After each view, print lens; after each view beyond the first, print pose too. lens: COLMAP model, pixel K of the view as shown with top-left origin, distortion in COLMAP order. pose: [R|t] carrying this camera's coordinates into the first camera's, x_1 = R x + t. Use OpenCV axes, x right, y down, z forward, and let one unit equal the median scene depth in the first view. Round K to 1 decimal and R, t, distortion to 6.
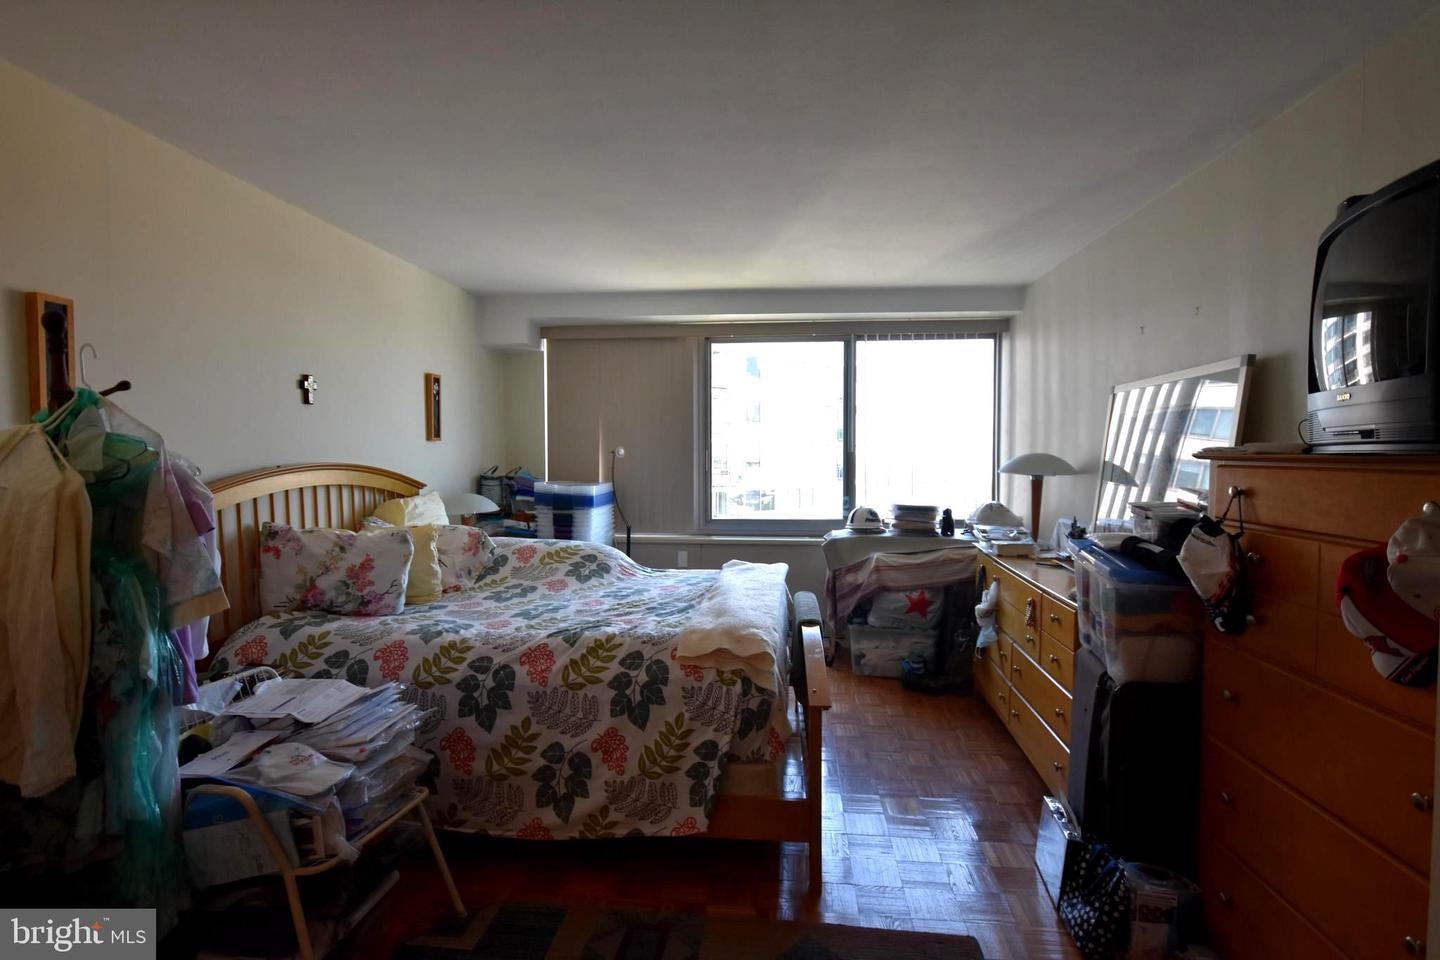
lens RADIAL K [[725.9, 0, 720.0], [0, 725.9, 480.0], [0, 0, 1]] dist [0.008681, 0.001632]
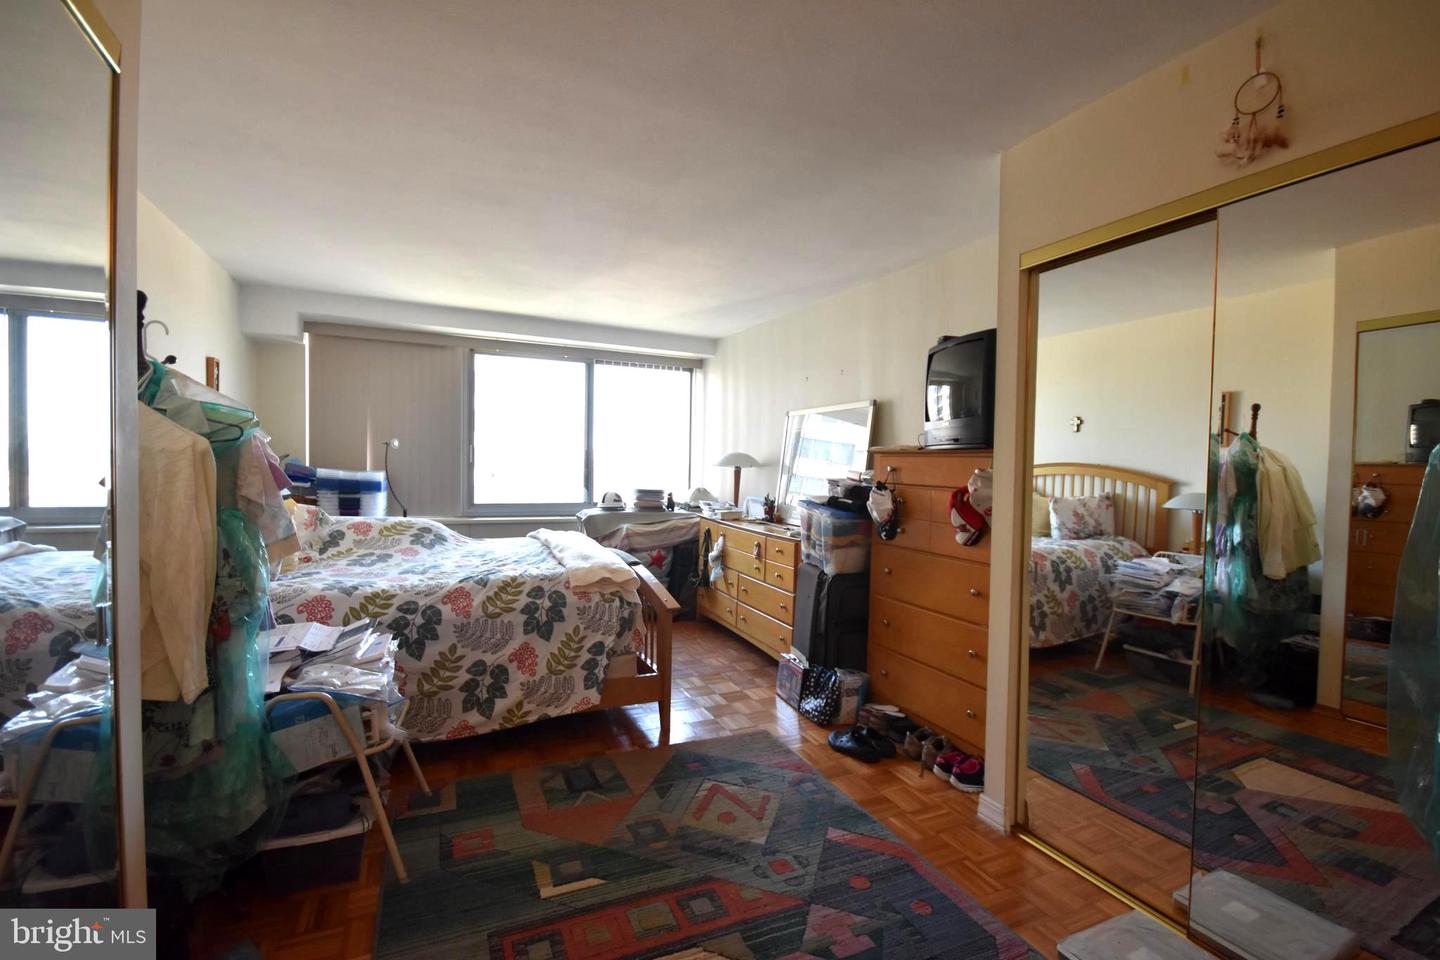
lens RADIAL K [[636.3, 0, 720.0], [0, 636.3, 480.0], [0, 0, 1]] dist [-0.002536, -0.000354]
pose [[0.862156, 0.006106, 0.506606, -0.434499], [-0.004598, 0.999980, -0.004227, 0.041956], [-0.506622, 0.001315, 0.862167, -0.200625]]
